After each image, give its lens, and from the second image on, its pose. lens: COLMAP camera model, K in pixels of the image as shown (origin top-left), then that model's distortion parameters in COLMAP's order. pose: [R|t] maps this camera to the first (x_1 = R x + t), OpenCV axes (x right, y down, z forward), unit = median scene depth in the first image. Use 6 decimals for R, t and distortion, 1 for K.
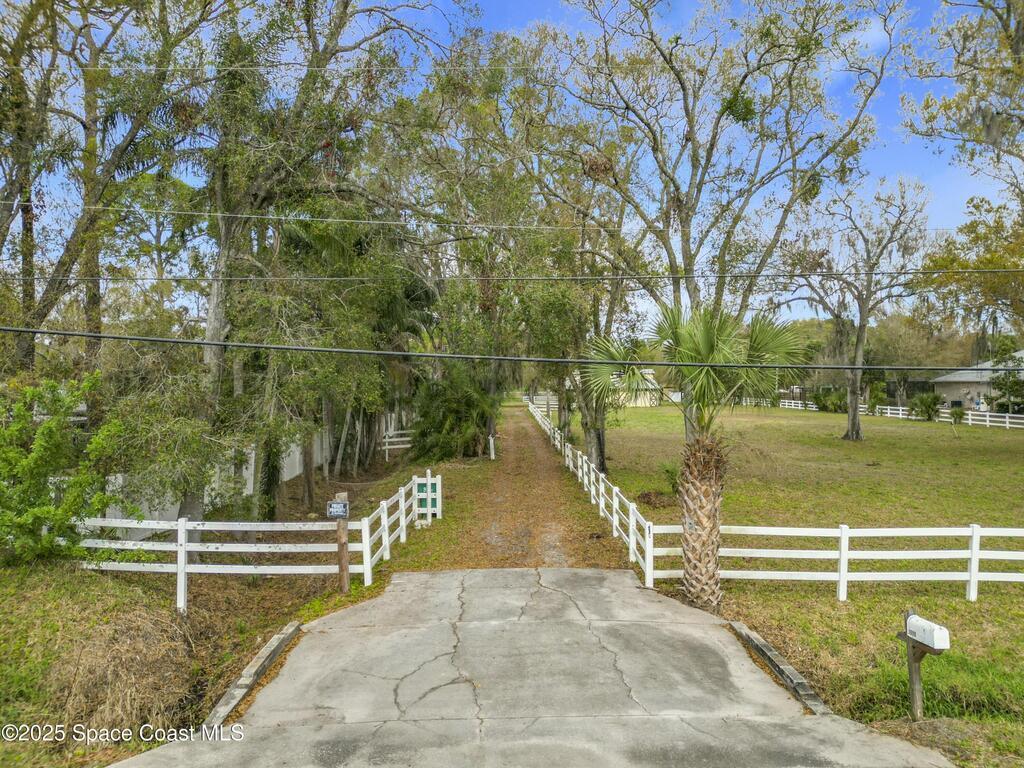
lens RADIAL K [[743.8, 0, 512.0], [0, 743.8, 384.0], [0, 0, 1]] dist [0.078485, -0.092608]
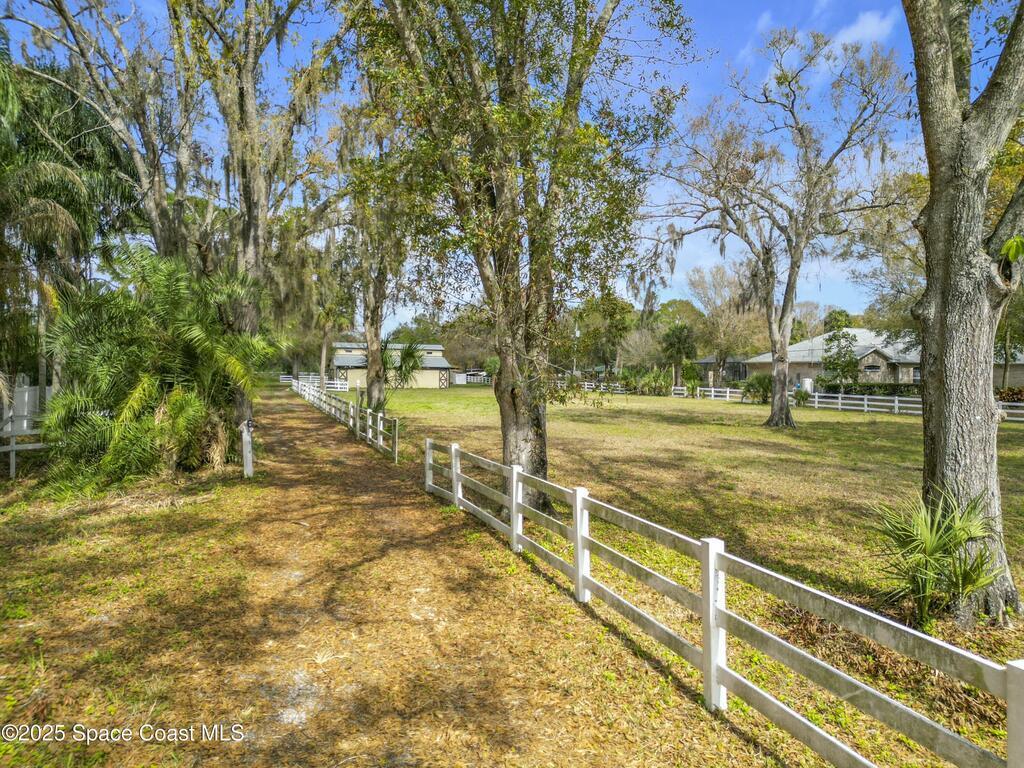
lens RADIAL K [[743.8, 0, 512.0], [0, 743.8, 384.0], [0, 0, 1]] dist [0.078485, -0.092608]
pose [[0.949735, 0.013714, 0.312755, -0.013551], [-0.019503, 0.999691, 0.015388, 0.028031], [-0.312447, -0.020715, 0.949709, 0.409917]]
